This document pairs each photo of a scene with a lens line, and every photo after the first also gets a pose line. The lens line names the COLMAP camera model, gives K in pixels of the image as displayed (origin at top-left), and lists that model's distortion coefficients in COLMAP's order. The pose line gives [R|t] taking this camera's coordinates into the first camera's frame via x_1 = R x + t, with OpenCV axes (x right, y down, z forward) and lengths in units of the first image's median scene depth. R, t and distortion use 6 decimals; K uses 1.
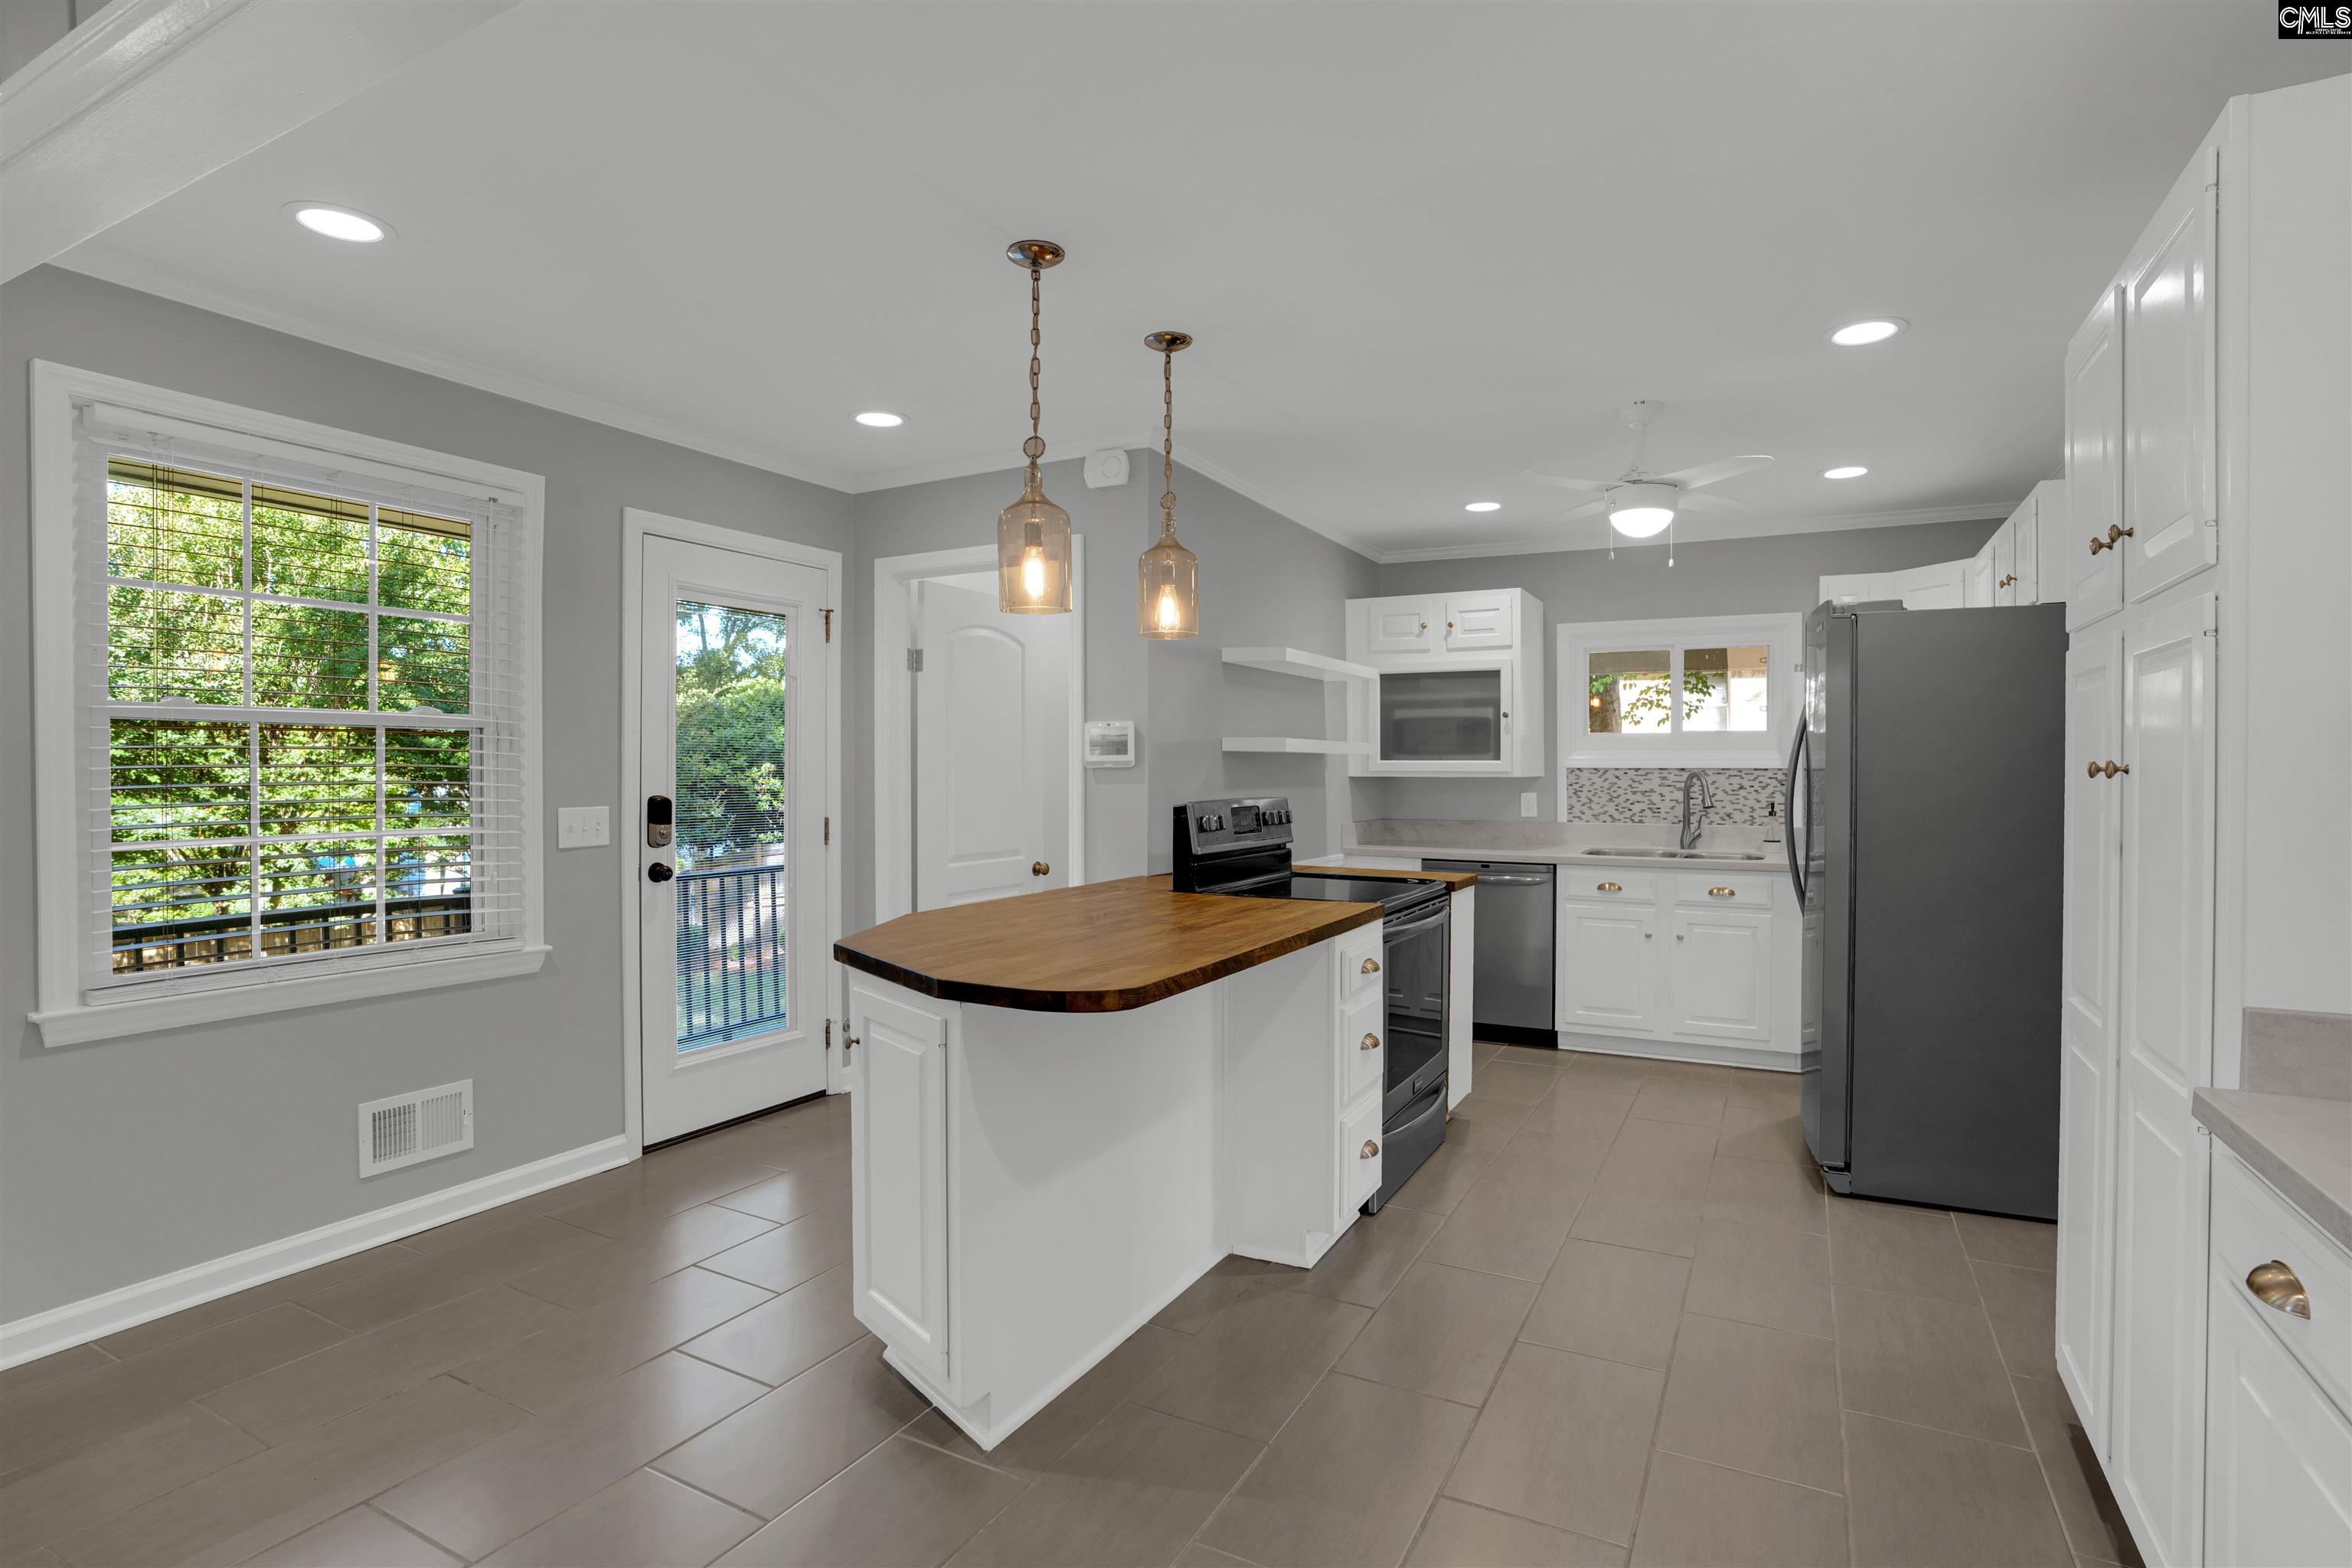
lens RADIAL K [[1120.3, 0, 1172.0], [0, 1120.3, 769.8], [0, 0, 1]] dist [-0.051771, 0.015890]
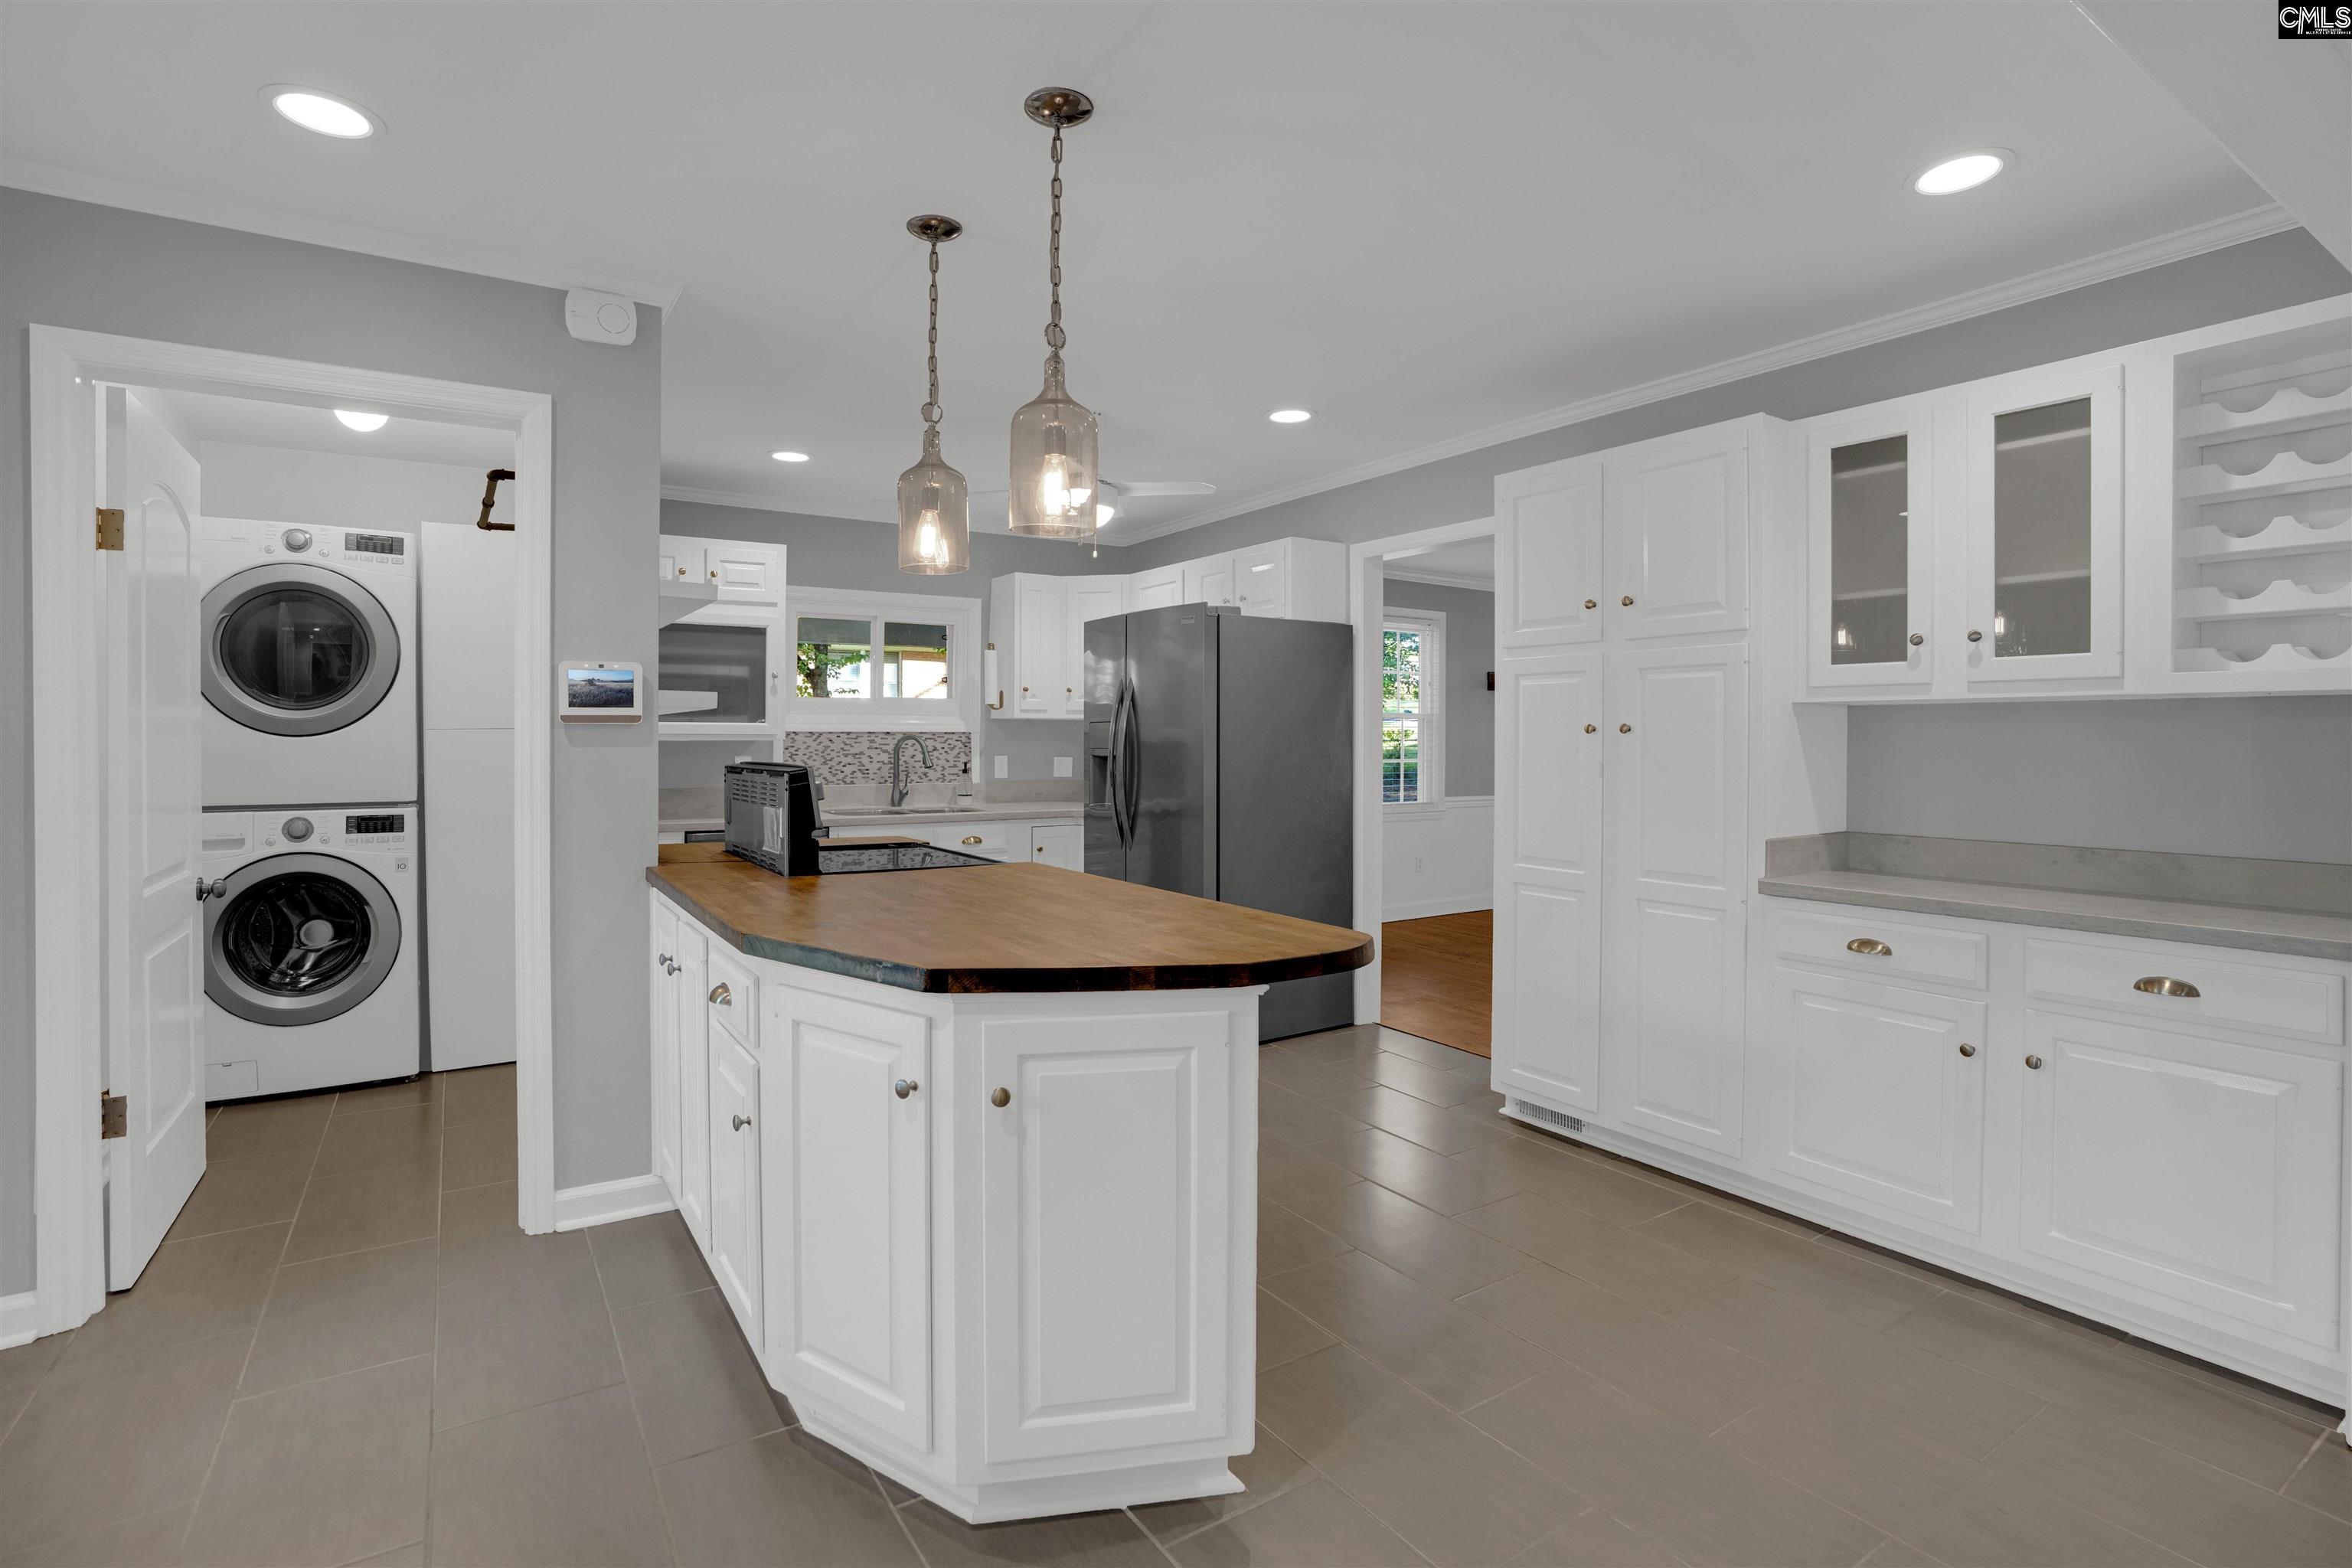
lens RADIAL K [[1120.3, 0, 1166.8], [0, 1120.3, 748.9], [0, 0, 1]] dist [-0.051771, 0.015890]
pose [[0.474899, -0.008221, 0.880002, -0.409270], [-0.000644, 0.999953, 0.009689, 0.004682], [-0.880040, -0.005168, 0.474871, 0.267995]]
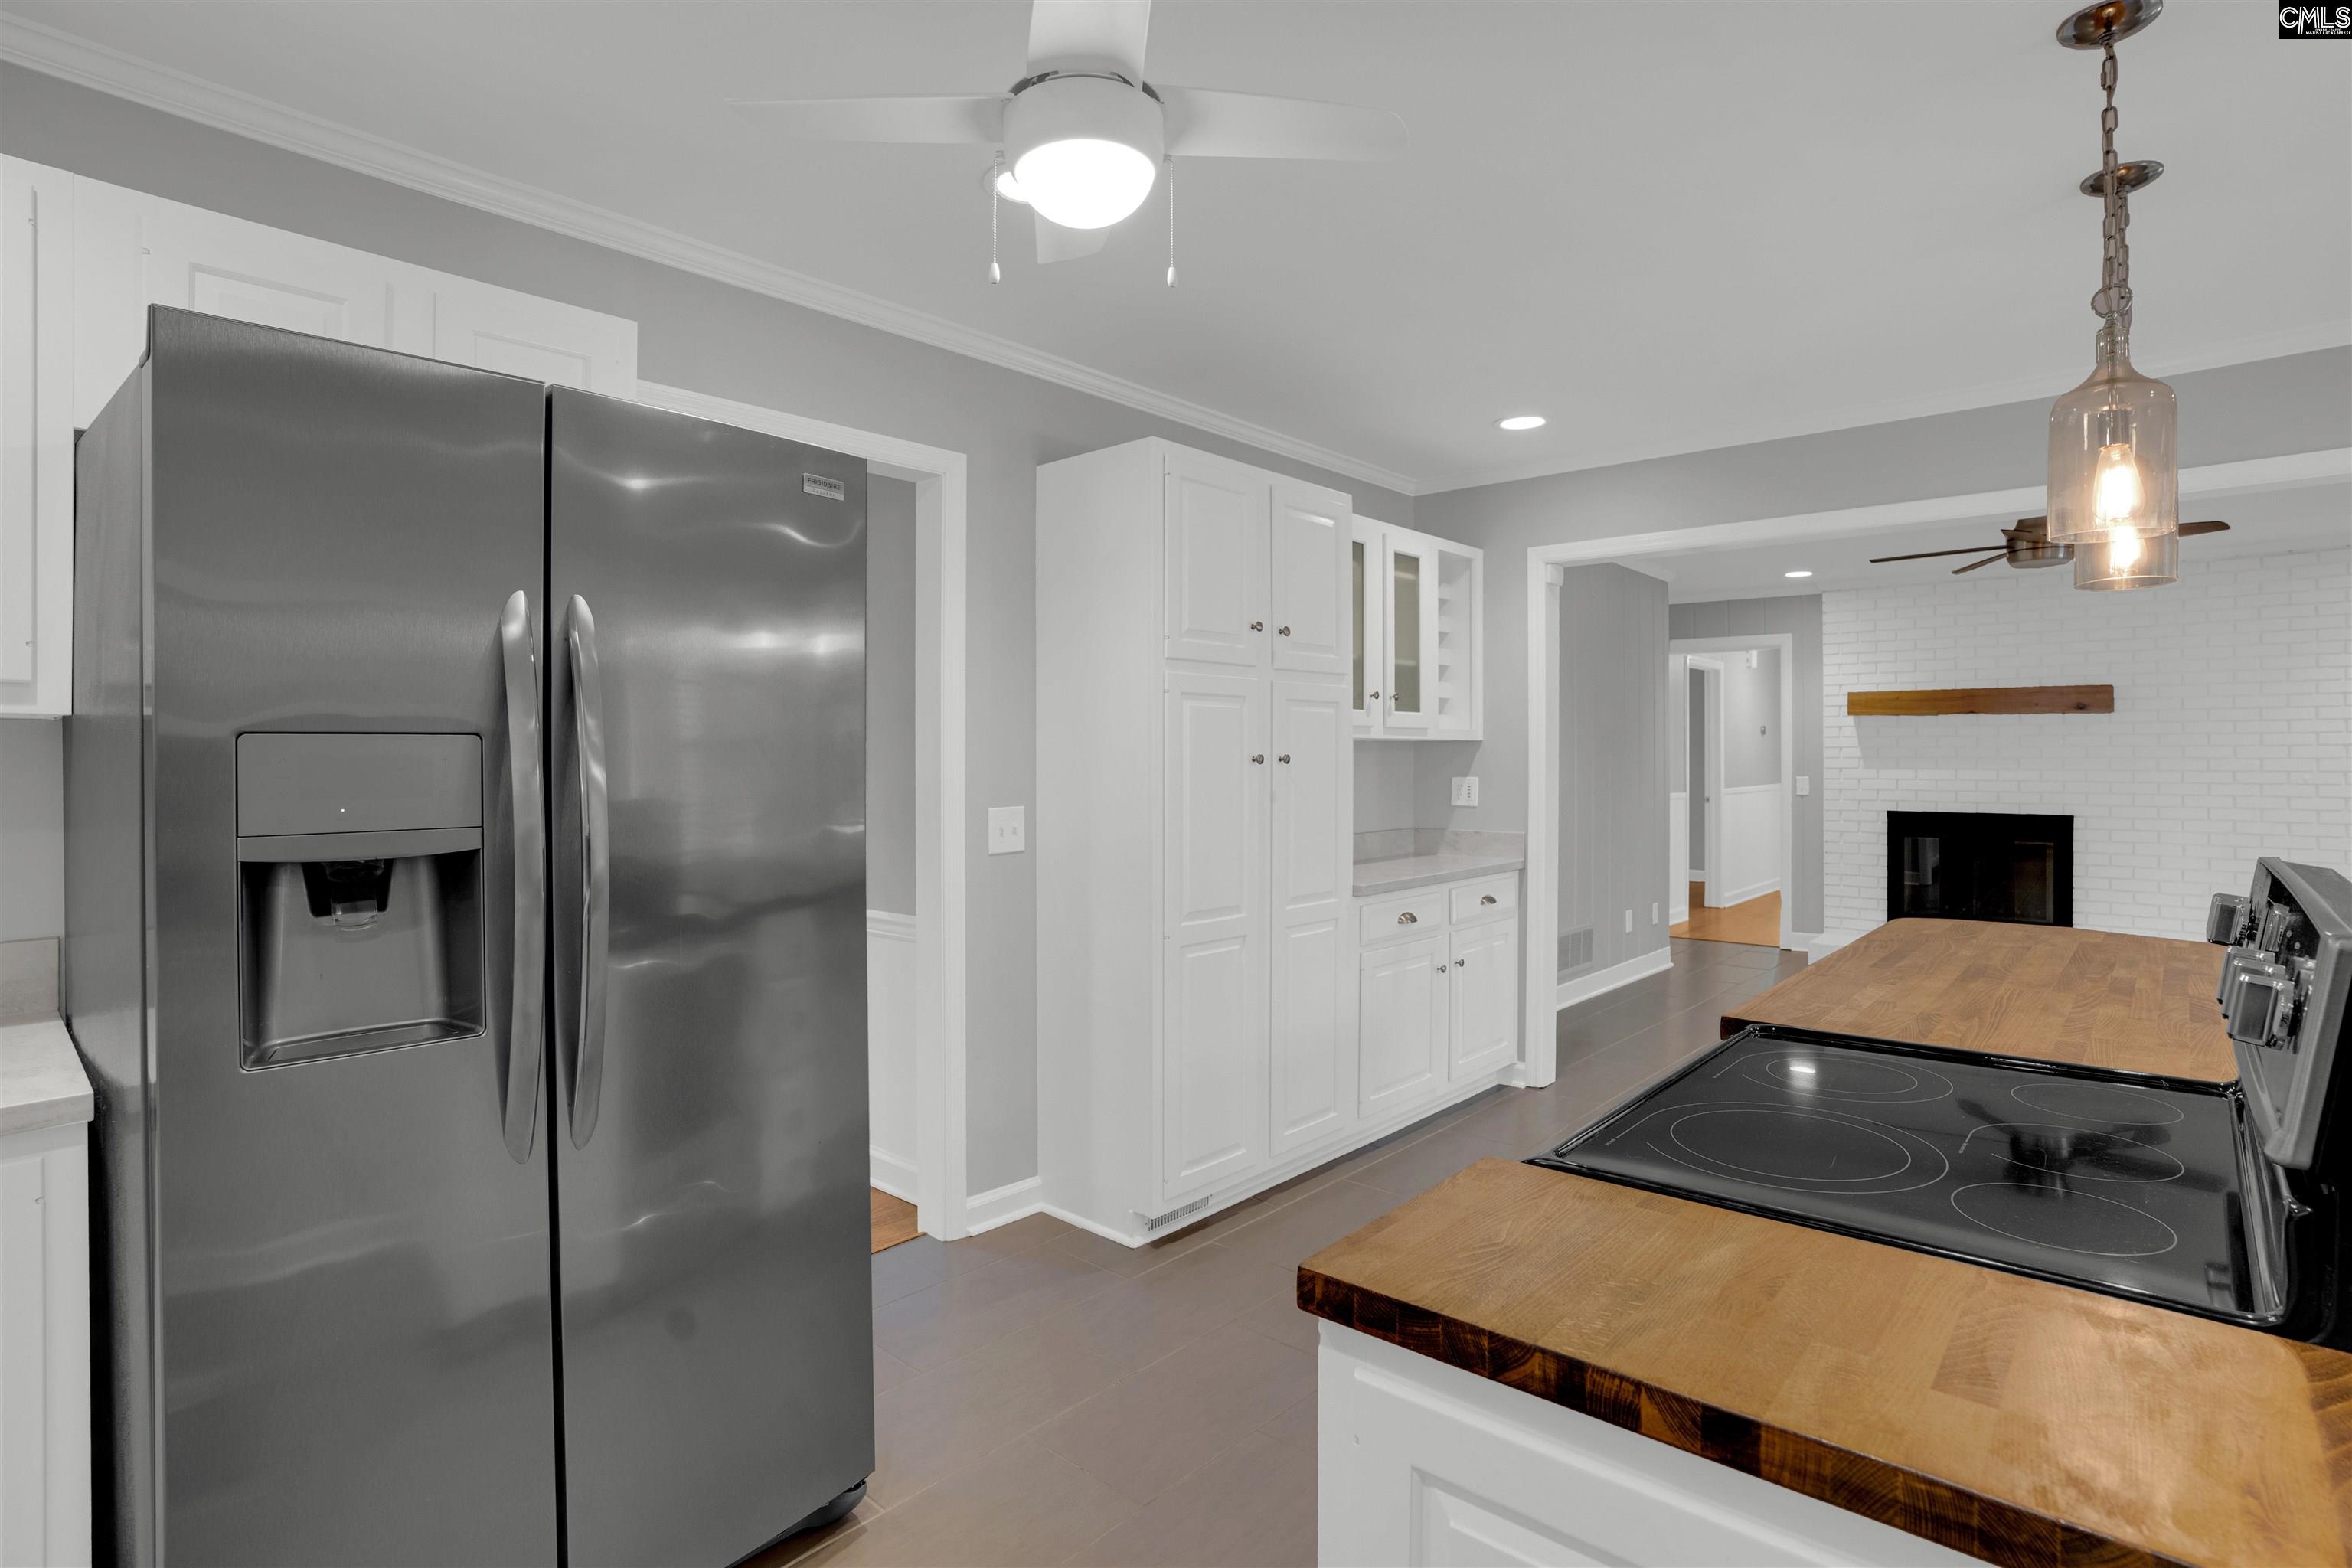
lens RADIAL K [[1150.7, 0, 1131.5], [0, 1150.7, 753.3], [0, 0, 1]] dist [-0.056108, 0.018011]
pose [[-0.968591, -0.001236, 0.248655, 0.217739], [-0.000287, 0.999993, 0.003851, -0.007174], [-0.248657, 0.003659, -0.968585, 1.020461]]
